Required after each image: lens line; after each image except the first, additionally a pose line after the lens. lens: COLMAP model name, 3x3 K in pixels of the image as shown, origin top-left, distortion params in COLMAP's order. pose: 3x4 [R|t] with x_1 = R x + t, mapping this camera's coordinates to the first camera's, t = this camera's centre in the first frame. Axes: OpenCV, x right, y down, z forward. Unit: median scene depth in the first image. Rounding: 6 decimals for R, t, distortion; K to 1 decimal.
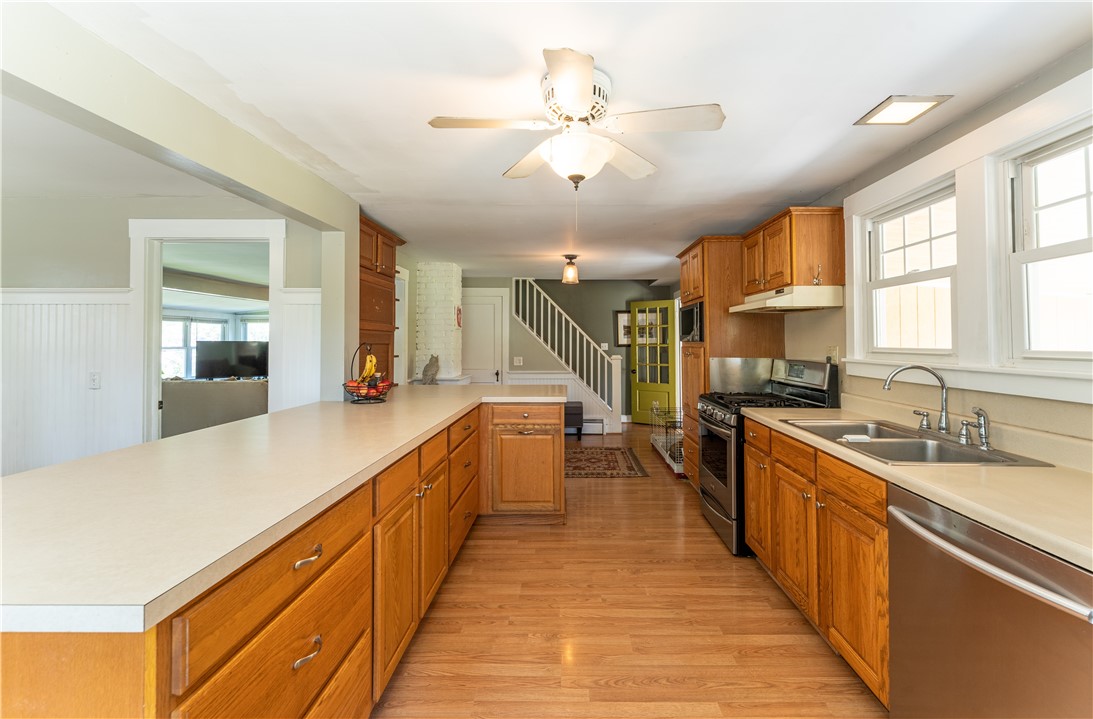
lens RADIAL K [[454.8, 0, 568.9], [0, 454.8, 337.9], [0, 0, 1]] dist [-0.000259, -0.000012]
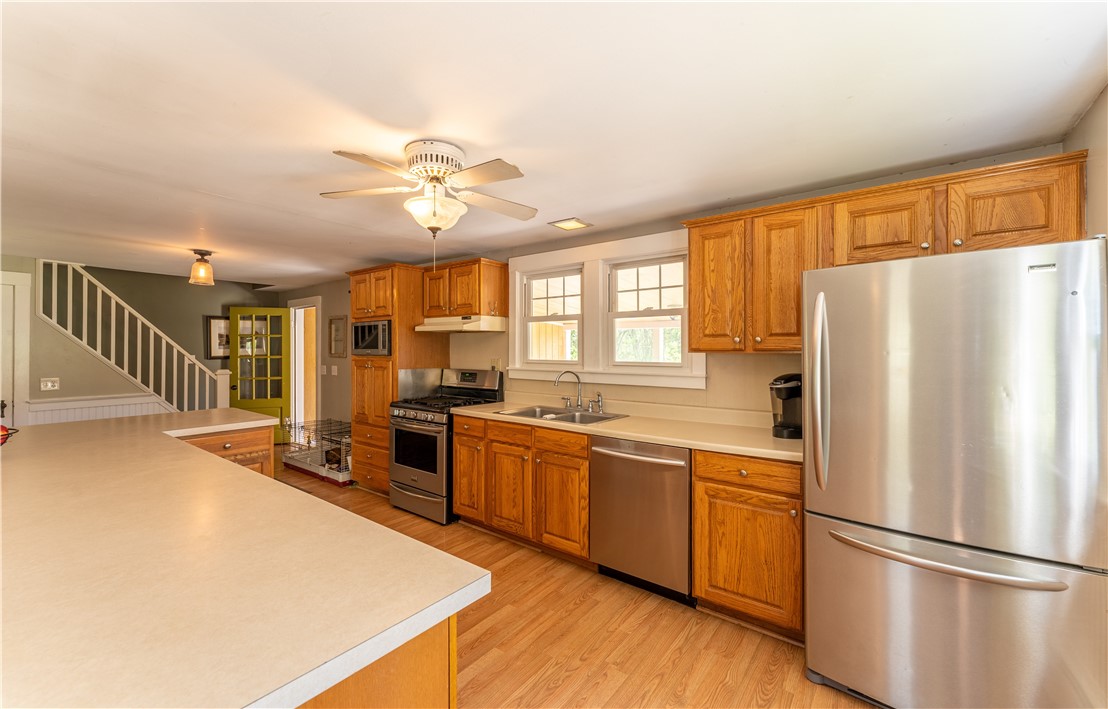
lens RADIAL K [[446.1, 0, 554.0], [0, 446.1, 354.5], [0, 0, 1]] dist [0.000886, 0.000038]
pose [[0.607073, -0.010609, 0.794576, -0.442462], [-0.006716, 0.999807, 0.018480, -0.023571], [-0.794618, -0.016555, 0.606884, 0.008582]]
